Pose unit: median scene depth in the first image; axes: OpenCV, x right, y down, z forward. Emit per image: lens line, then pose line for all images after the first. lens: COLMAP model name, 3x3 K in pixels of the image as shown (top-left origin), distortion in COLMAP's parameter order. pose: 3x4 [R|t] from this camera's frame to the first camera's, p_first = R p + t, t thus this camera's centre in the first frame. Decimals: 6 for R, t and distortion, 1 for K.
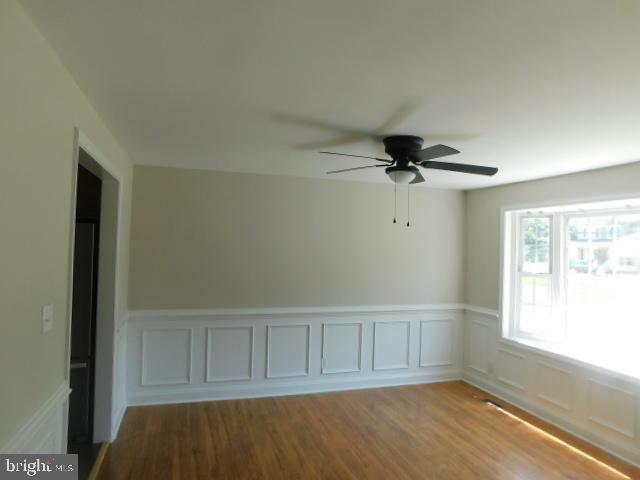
lens RADIAL K [[421.1, 0, 323.4], [0, 421.1, 235.5], [0, 0, 1]] dist [-0.075639, 0.055108]
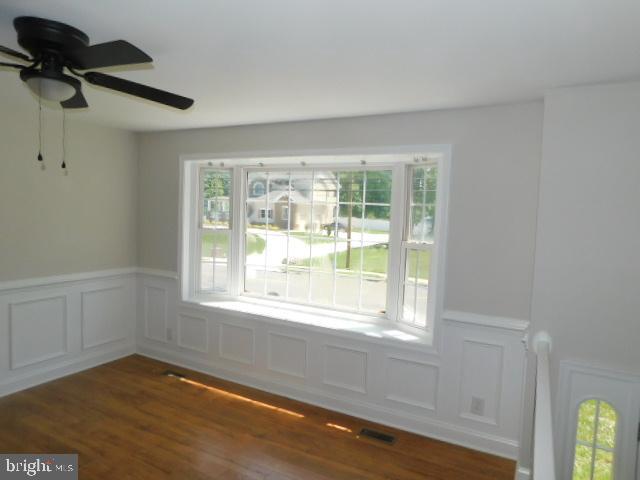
lens RADIAL K [[421.1, 0, 323.4], [0, 421.1, 235.5], [0, 0, 1]] dist [-0.075639, 0.055108]
pose [[0.716519, -0.041659, 0.696323, 0.026130], [-0.036184, 0.994652, 0.096741, 0.005101], [-0.696629, -0.094512, 0.711179, 0.165825]]
